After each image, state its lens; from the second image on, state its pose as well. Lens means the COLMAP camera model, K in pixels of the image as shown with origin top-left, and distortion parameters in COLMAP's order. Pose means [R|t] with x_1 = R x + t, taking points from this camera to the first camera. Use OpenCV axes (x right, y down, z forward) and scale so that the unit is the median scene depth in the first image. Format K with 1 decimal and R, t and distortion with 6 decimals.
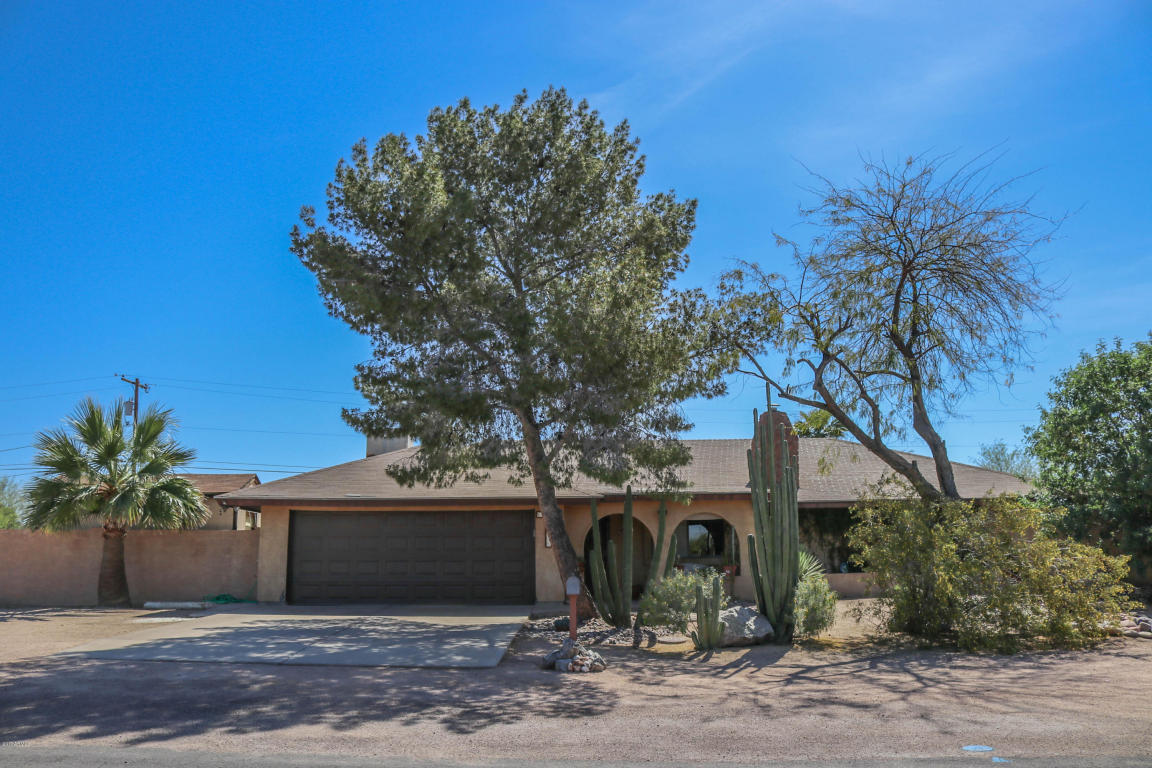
lens RADIAL K [[954.8, 0, 577.5], [0, 954.8, 383.4], [0, 0, 1]] dist [-0.162509, 0.125020]
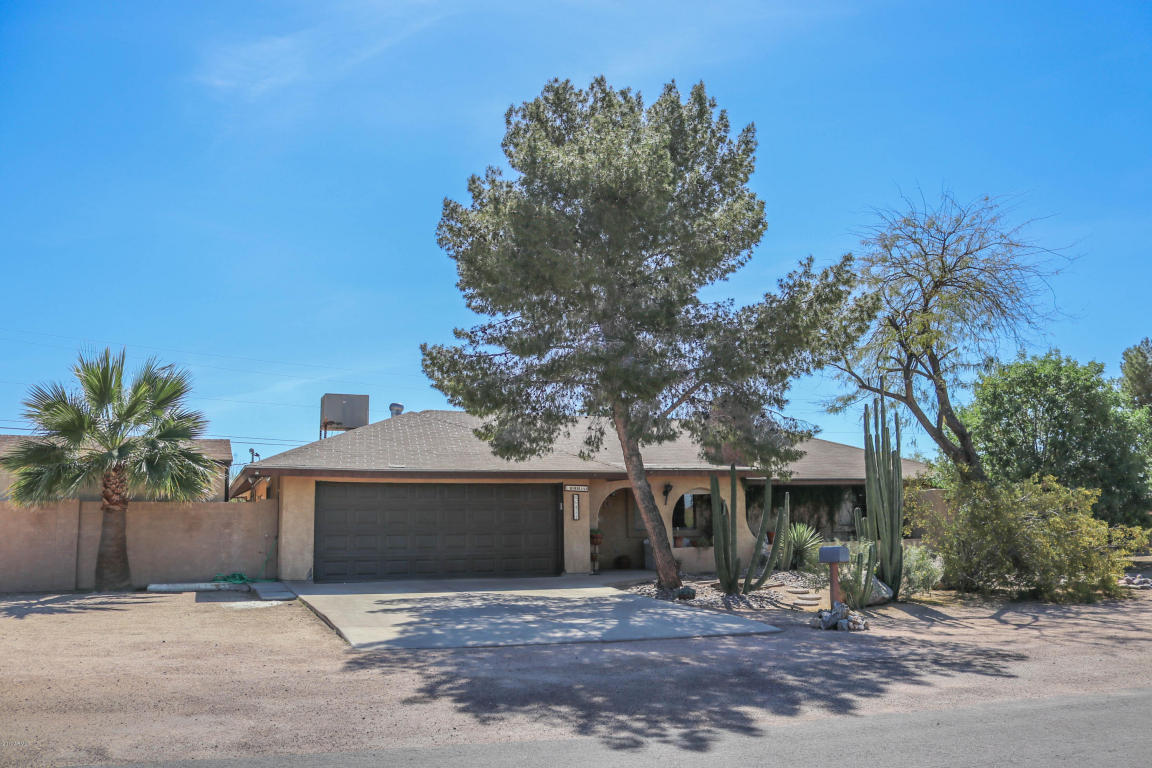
lens RADIAL K [[954.8, 0, 577.5], [0, 954.8, 387.0], [0, 0, 1]] dist [-0.162509, 0.125020]
pose [[0.937333, 0.047393, 0.345196, -0.395844], [-0.059293, 0.997952, 0.023993, 0.004777], [-0.343353, -0.042957, 0.938224, 0.043861]]
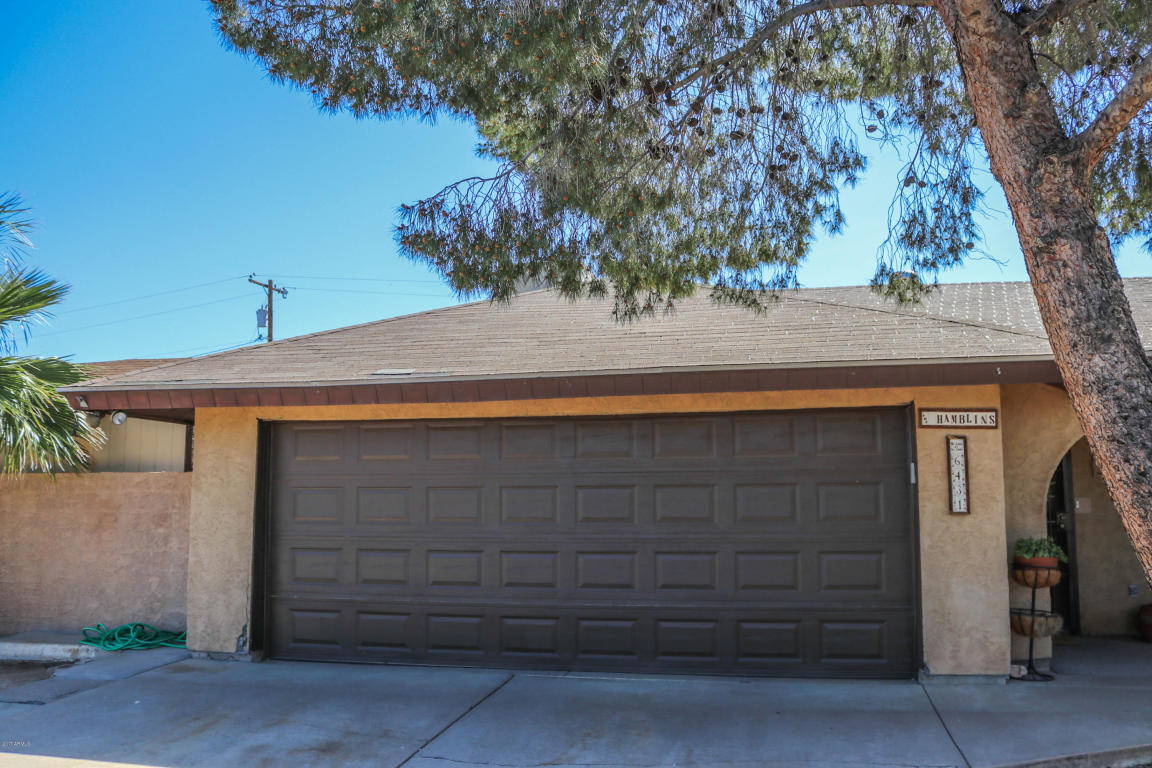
lens RADIAL K [[954.8, 0, 578.6], [0, 954.8, 395.2], [0, 0, 1]] dist [-0.162509, 0.125020]
pose [[0.971906, -0.020418, -0.234483, -0.085352], [0.038823, 0.996492, 0.074144, 0.102147], [0.232146, -0.081165, 0.969289, 0.661396]]
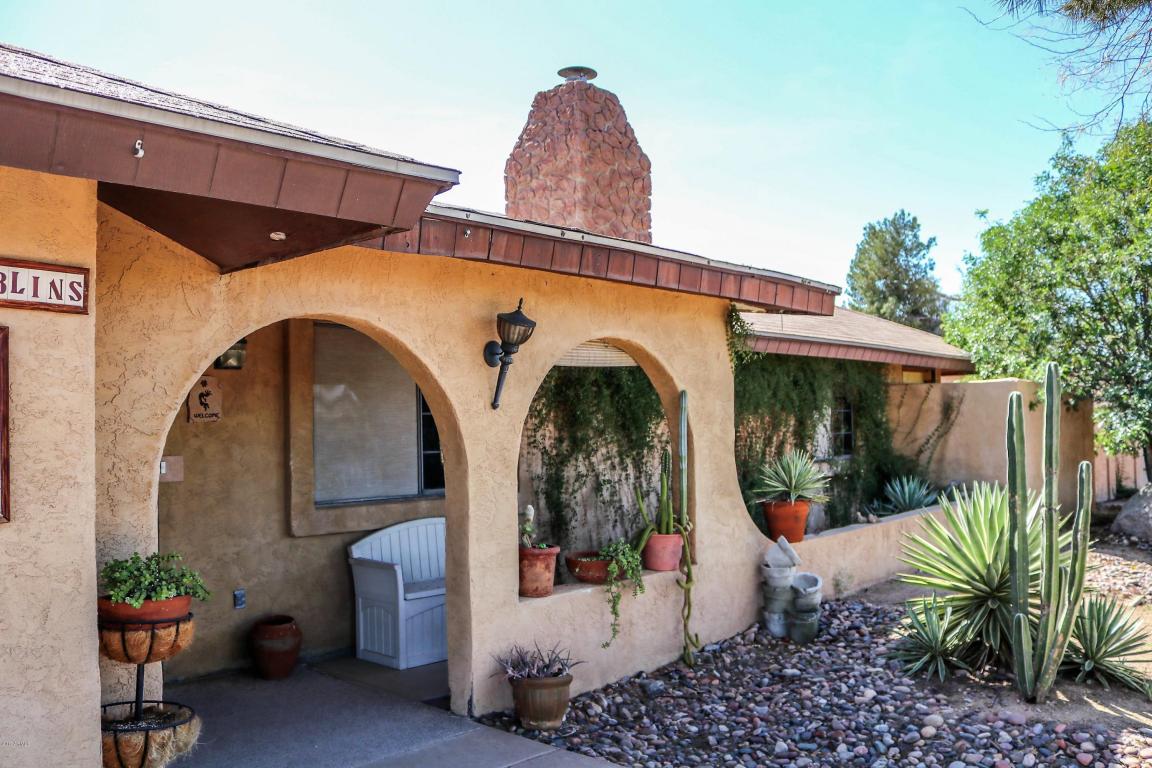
lens RADIAL K [[954.8, 0, 579.7], [0, 954.8, 385.2], [0, 0, 1]] dist [-0.162509, 0.125020]
pose [[0.701982, 0.023561, 0.711805, -0.064409], [-0.123233, 0.988395, 0.088816, 0.133201], [-0.701452, -0.150065, 0.696739, 0.863766]]
